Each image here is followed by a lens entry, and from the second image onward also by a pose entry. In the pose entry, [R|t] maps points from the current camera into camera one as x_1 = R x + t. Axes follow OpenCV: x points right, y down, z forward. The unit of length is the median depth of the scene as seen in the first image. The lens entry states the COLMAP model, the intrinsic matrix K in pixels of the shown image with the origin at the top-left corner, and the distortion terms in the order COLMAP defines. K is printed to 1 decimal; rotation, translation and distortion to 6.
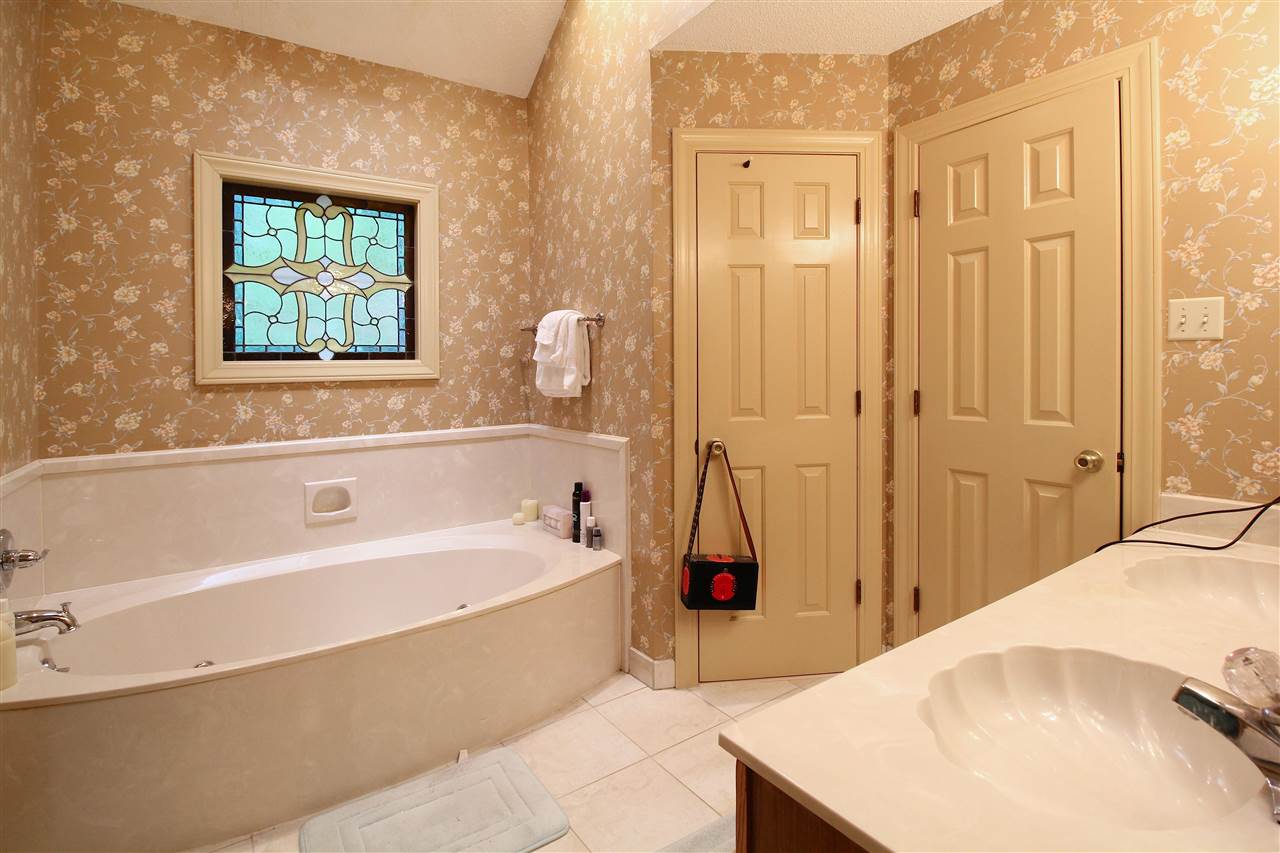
lens RADIAL K [[616.5, 0, 638.4], [0, 616.5, 401.6], [0, 0, 1]] dist [0.000723, -0.013675]
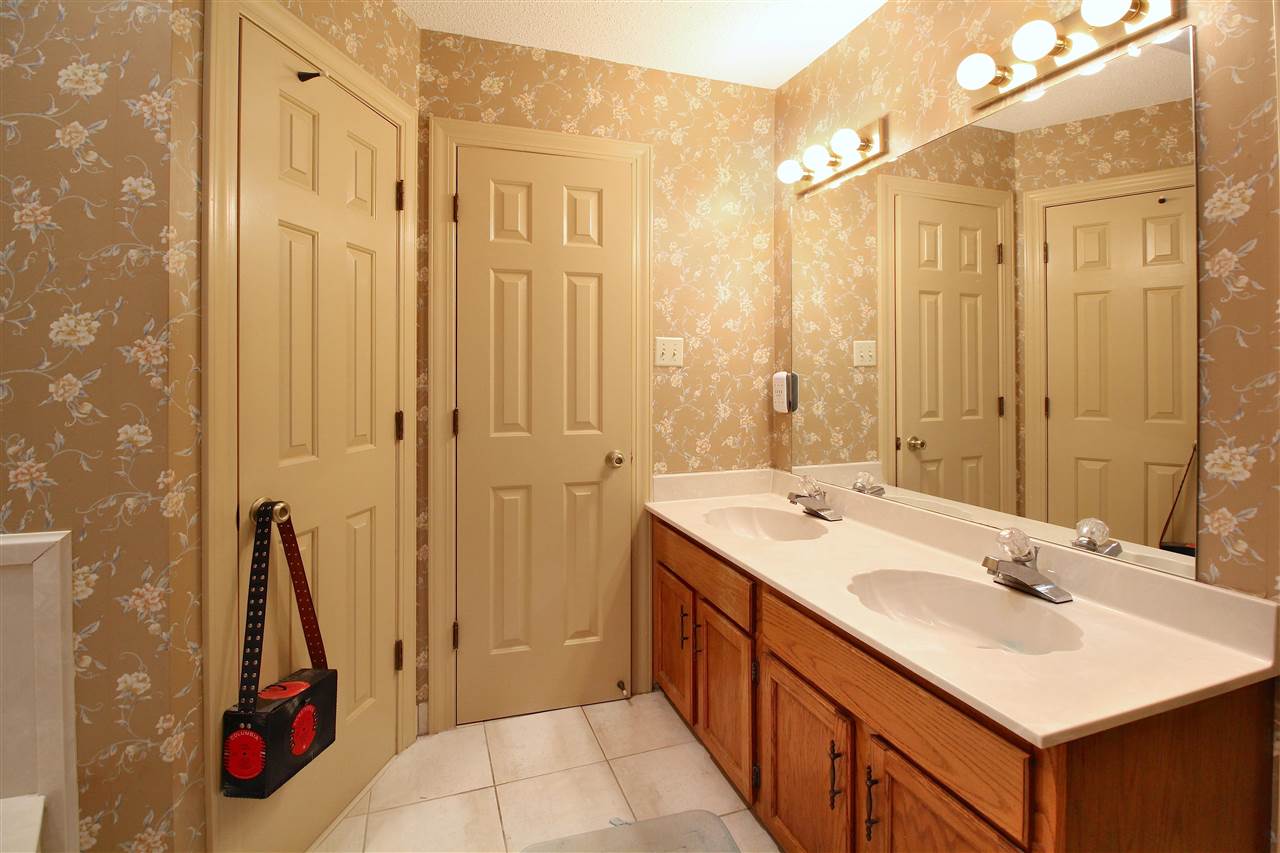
lens RADIAL K [[616.5, 0, 638.4], [0, 616.5, 401.6], [0, 0, 1]] dist [0.000723, -0.013675]
pose [[0.265964, -0.021220, 0.963749, -0.381483], [0.047449, 0.998834, 0.008898, -0.025008], [-0.962815, 0.043362, 0.266661, 0.505322]]
